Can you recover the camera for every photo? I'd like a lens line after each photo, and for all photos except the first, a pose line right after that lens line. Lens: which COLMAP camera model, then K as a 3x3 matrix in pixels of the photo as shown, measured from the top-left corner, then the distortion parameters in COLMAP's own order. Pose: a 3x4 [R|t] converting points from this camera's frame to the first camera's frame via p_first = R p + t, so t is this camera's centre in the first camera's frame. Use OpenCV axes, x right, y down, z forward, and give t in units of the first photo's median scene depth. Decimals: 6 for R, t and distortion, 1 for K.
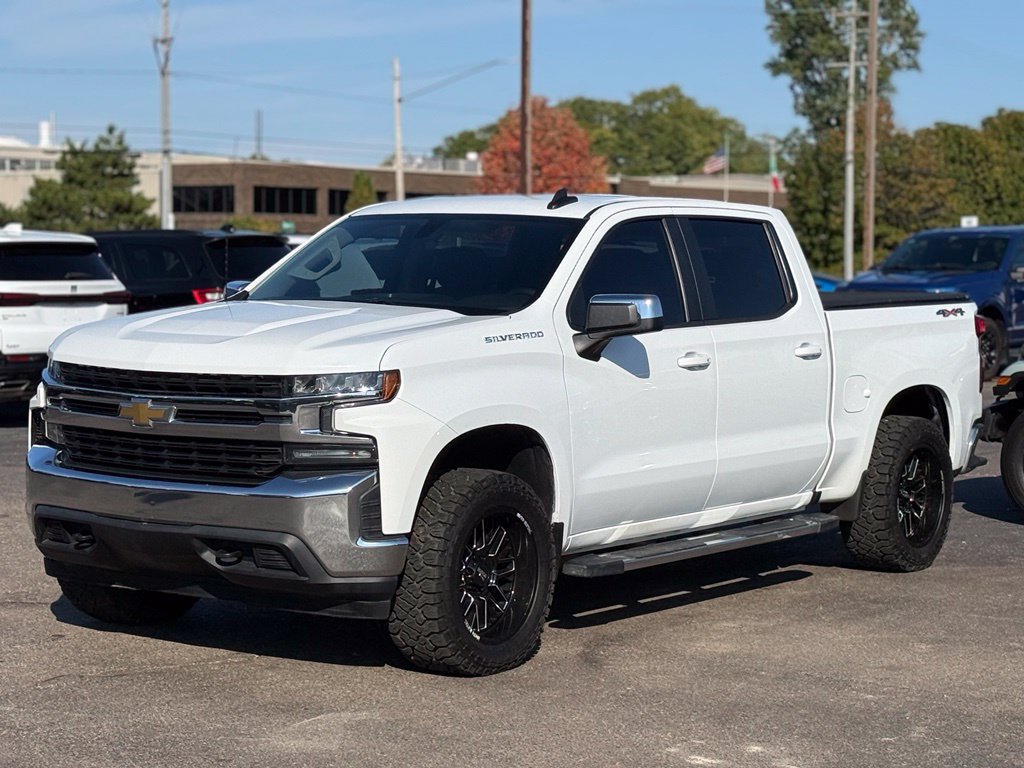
lens RADIAL K [[2242.4, 0, 503.4], [0, 2242.4, 382.8], [0, 0, 1]] dist [0.101417, 0.000000]
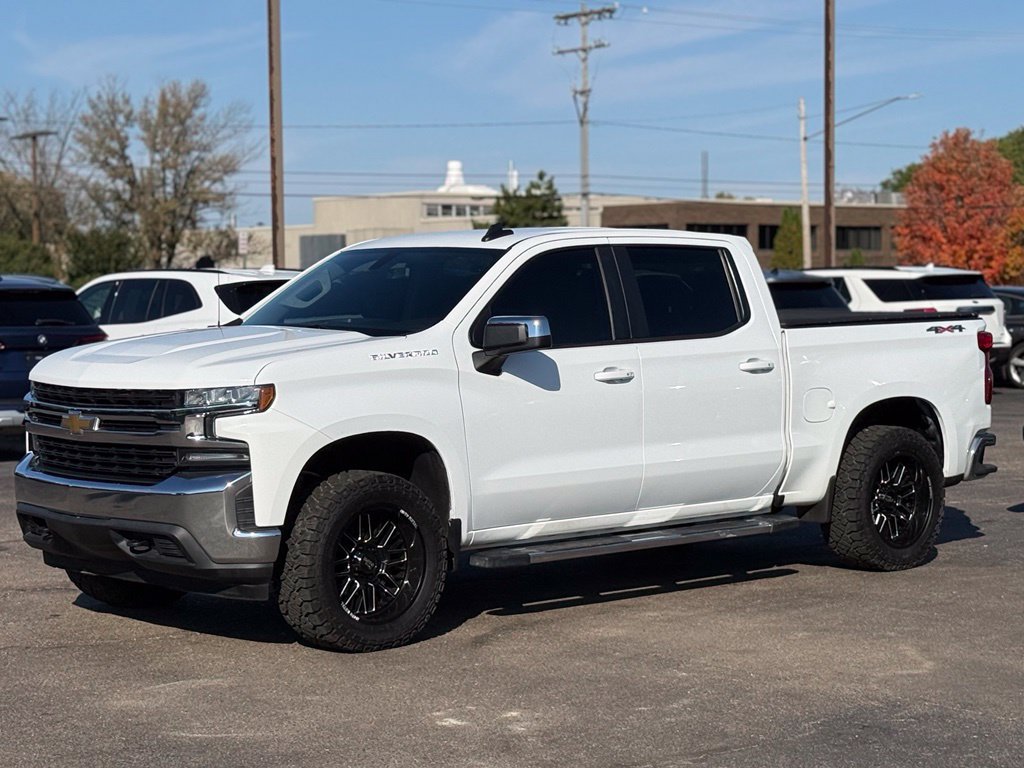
lens RADIAL K [[2117.5, 0, 506.3], [0, 2117.5, 376.1], [0, 0, 1]] dist [0.122632, 0.000000]
pose [[0.980047, -0.010436, -0.198491, 0.244954], [0.007384, 0.999843, -0.016114, 0.007351], [0.198628, 0.014327, 0.979970, -0.038458]]
